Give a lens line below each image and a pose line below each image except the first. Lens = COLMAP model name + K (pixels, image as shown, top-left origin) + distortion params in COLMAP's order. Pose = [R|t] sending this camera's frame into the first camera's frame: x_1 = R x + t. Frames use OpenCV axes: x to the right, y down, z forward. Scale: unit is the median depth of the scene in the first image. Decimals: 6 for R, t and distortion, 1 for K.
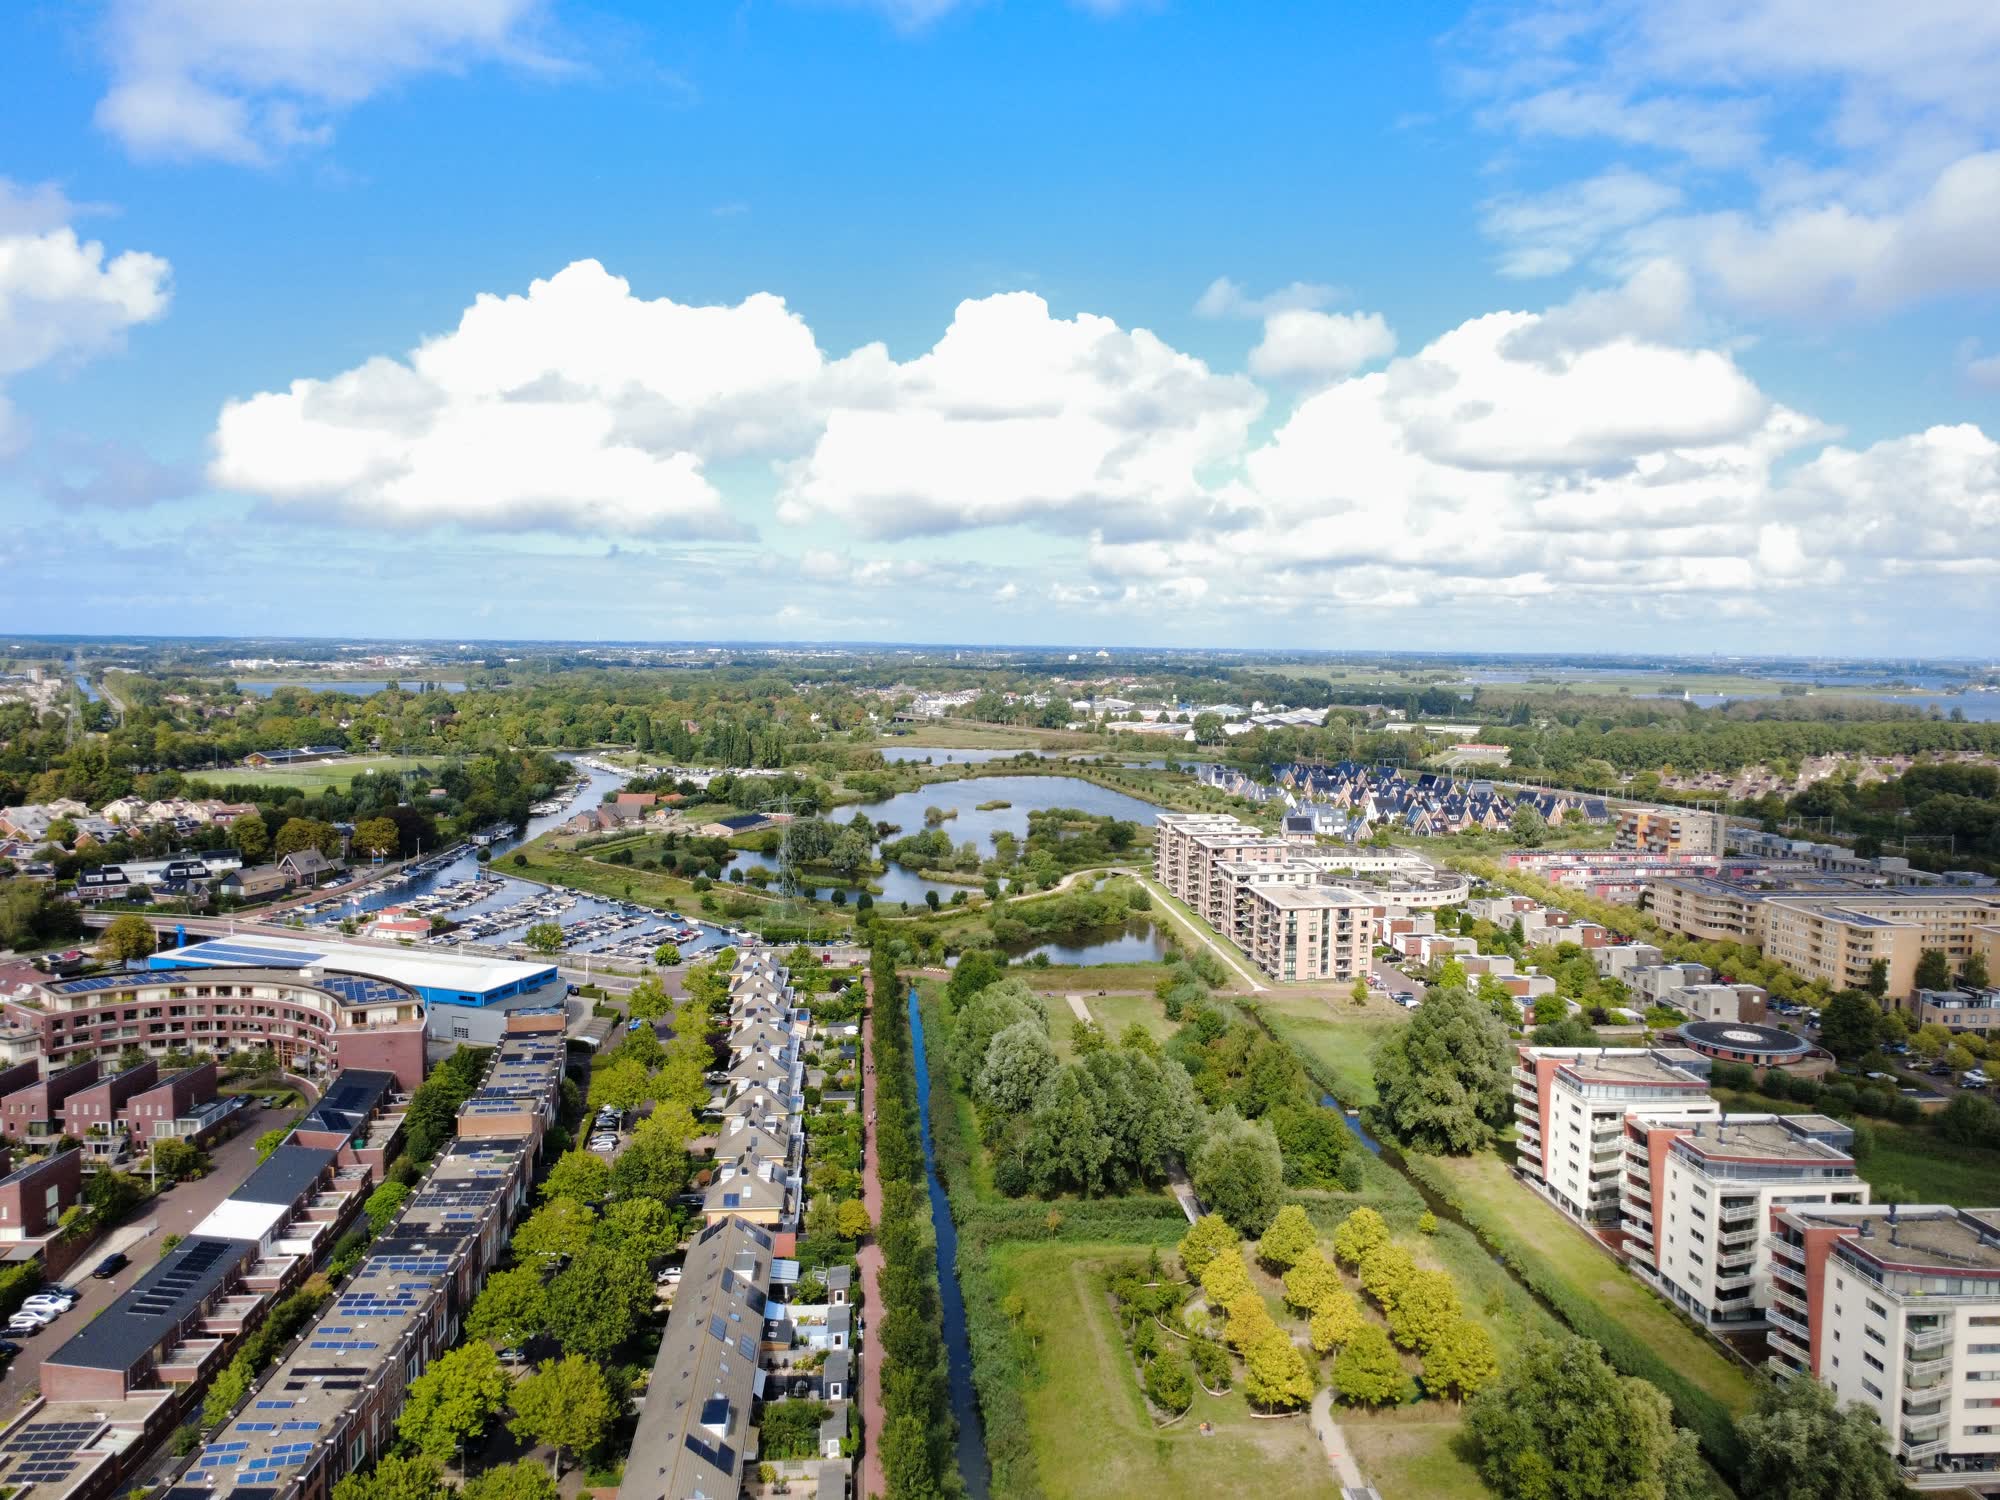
lens RADIAL K [[1452.8, 0, 1001.1], [0, 1452.8, 745.5], [0, 0, 1]] dist [-0.000729, 0.010298]
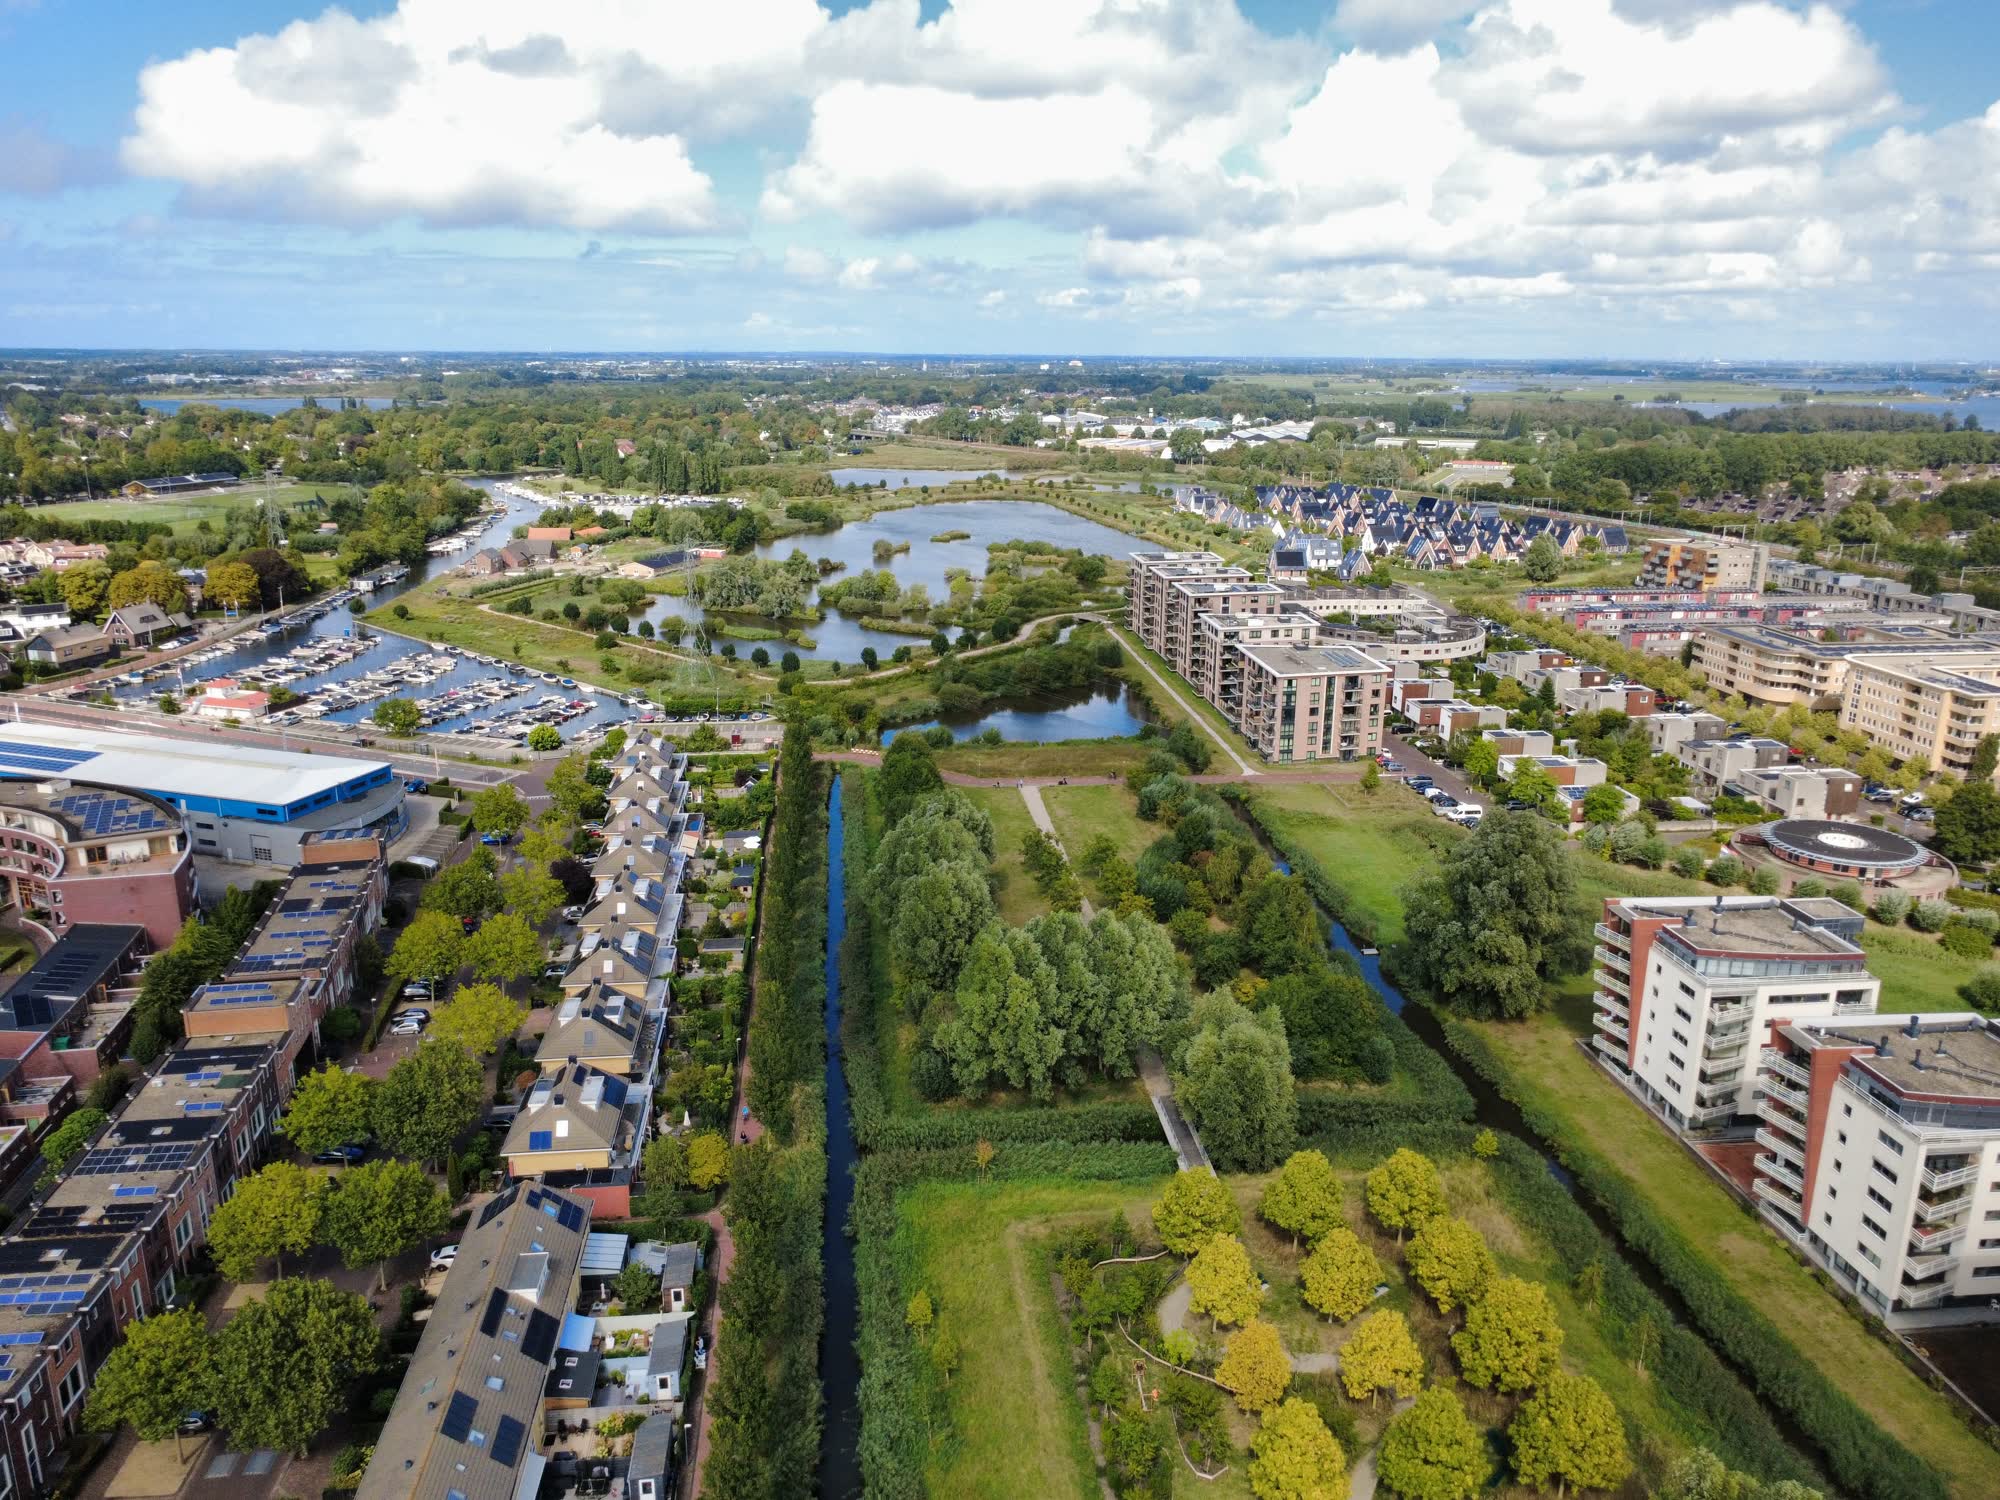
lens RADIAL K [[1452.8, 0, 1001.1], [0, 1452.8, 745.5], [0, 0, 1]] dist [-0.000729, 0.010298]
pose [[0.999795, -0.010562, 0.017263, 0.011106], [0.007033, 0.981176, 0.192989, -0.006469], [-0.018977, -0.192828, 0.981049, 0.102604]]
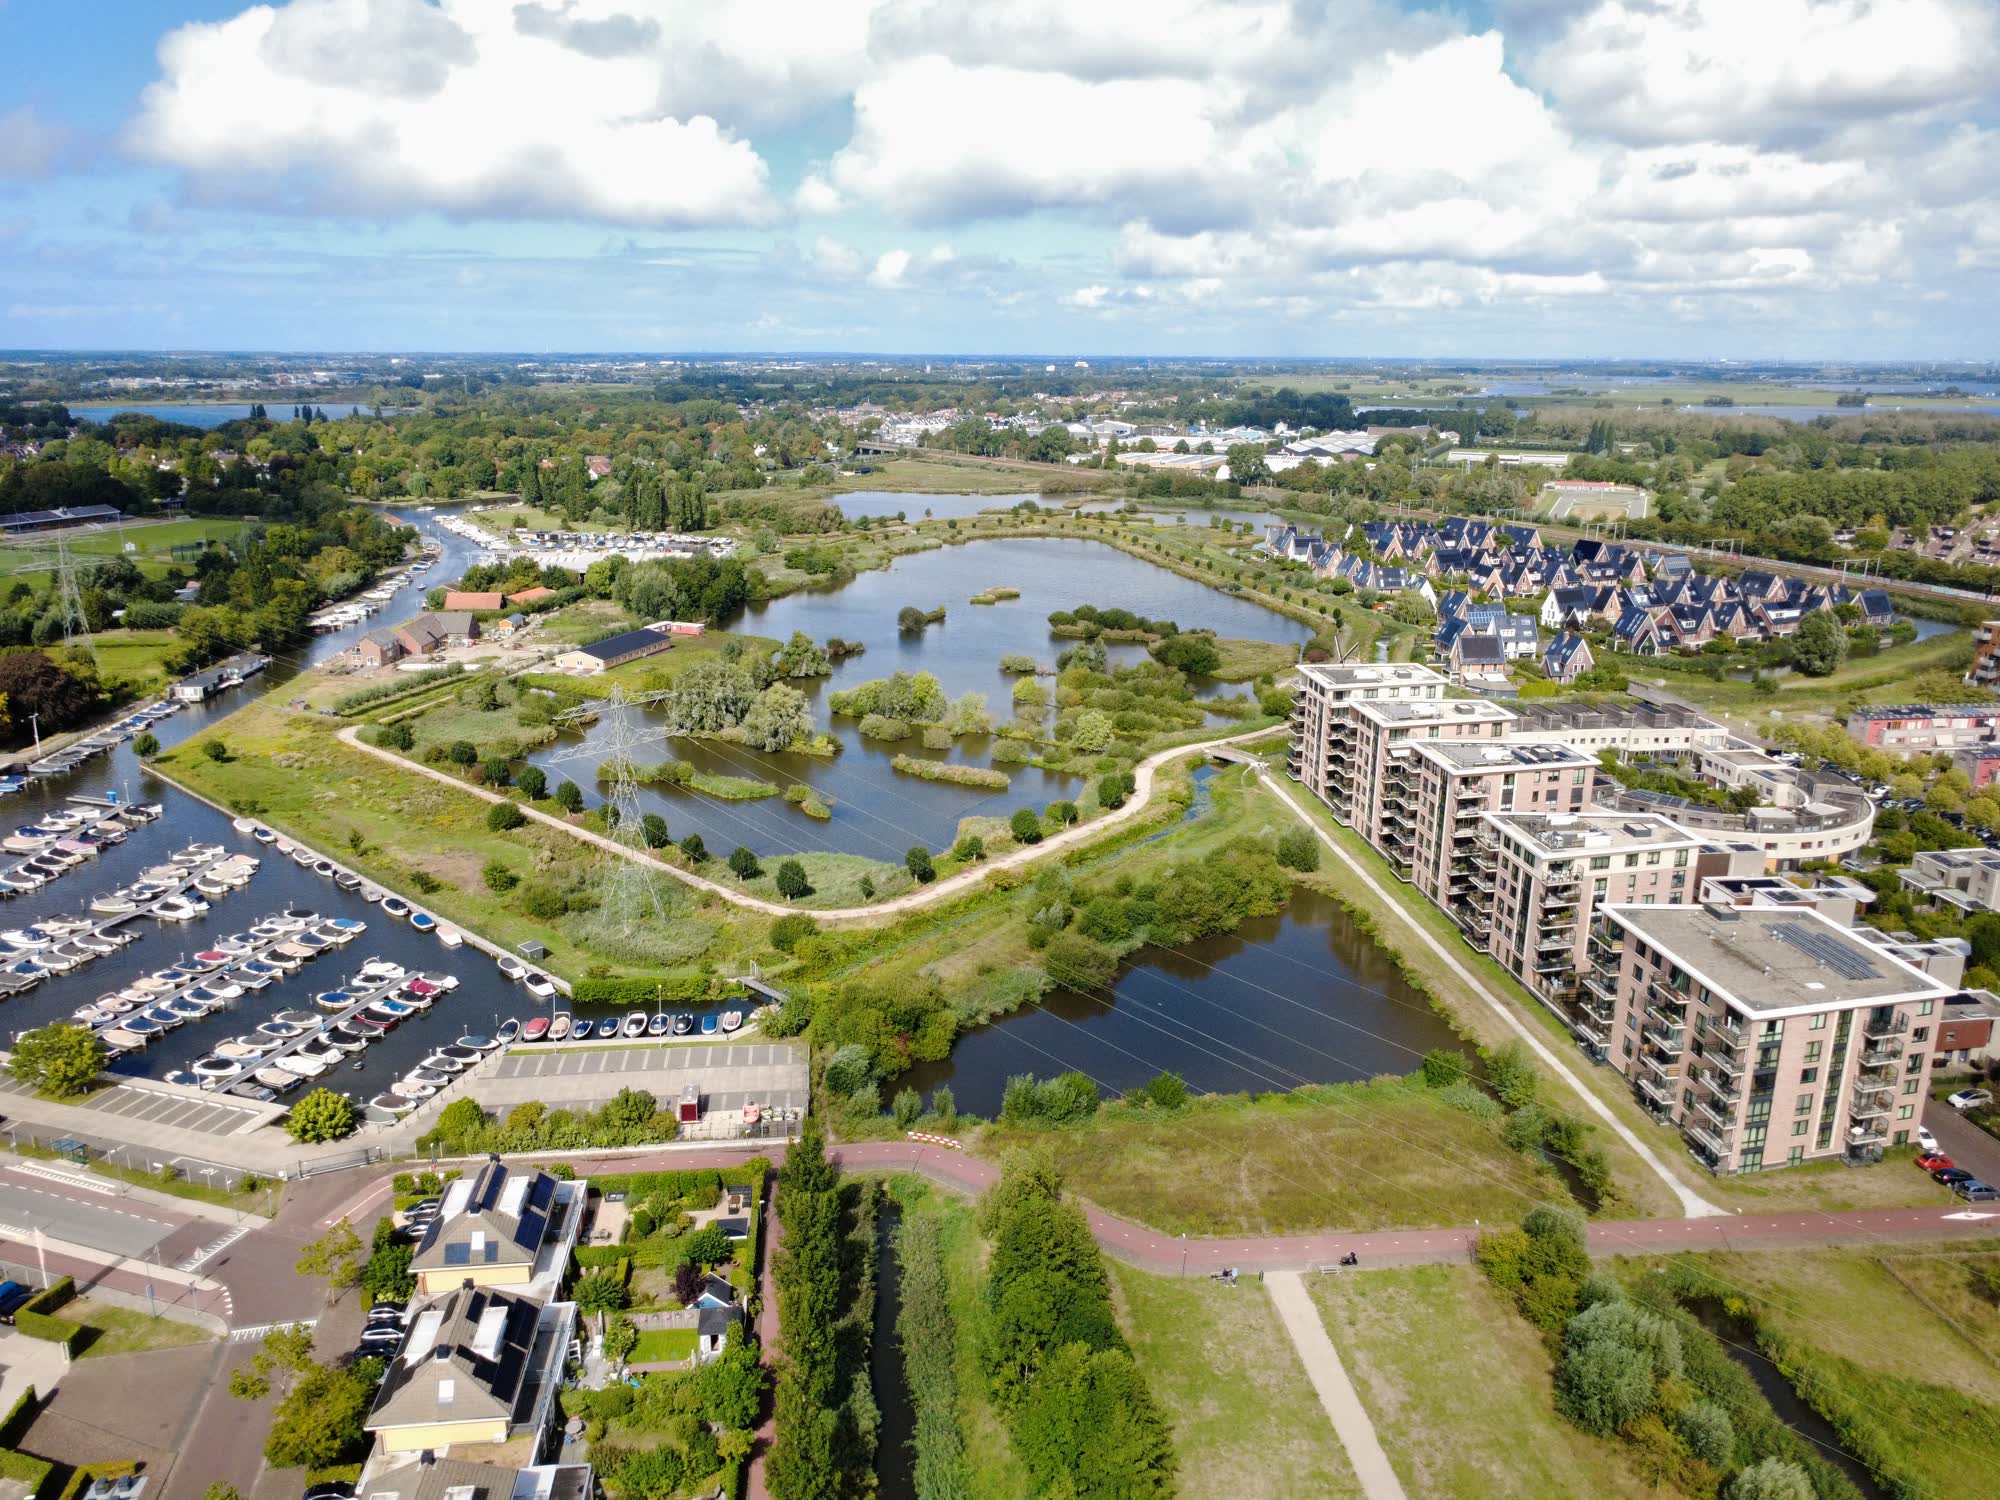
lens RADIAL K [[1452.8, 0, 1001.1], [0, 1452.8, 745.5], [0, 0, 1]] dist [-0.000729, 0.010298]
pose [[0.999776, -0.011756, 0.017628, -0.018728], [0.008136, 0.981186, 0.192895, -0.028365], [-0.019564, -0.192708, 0.981061, 0.348384]]
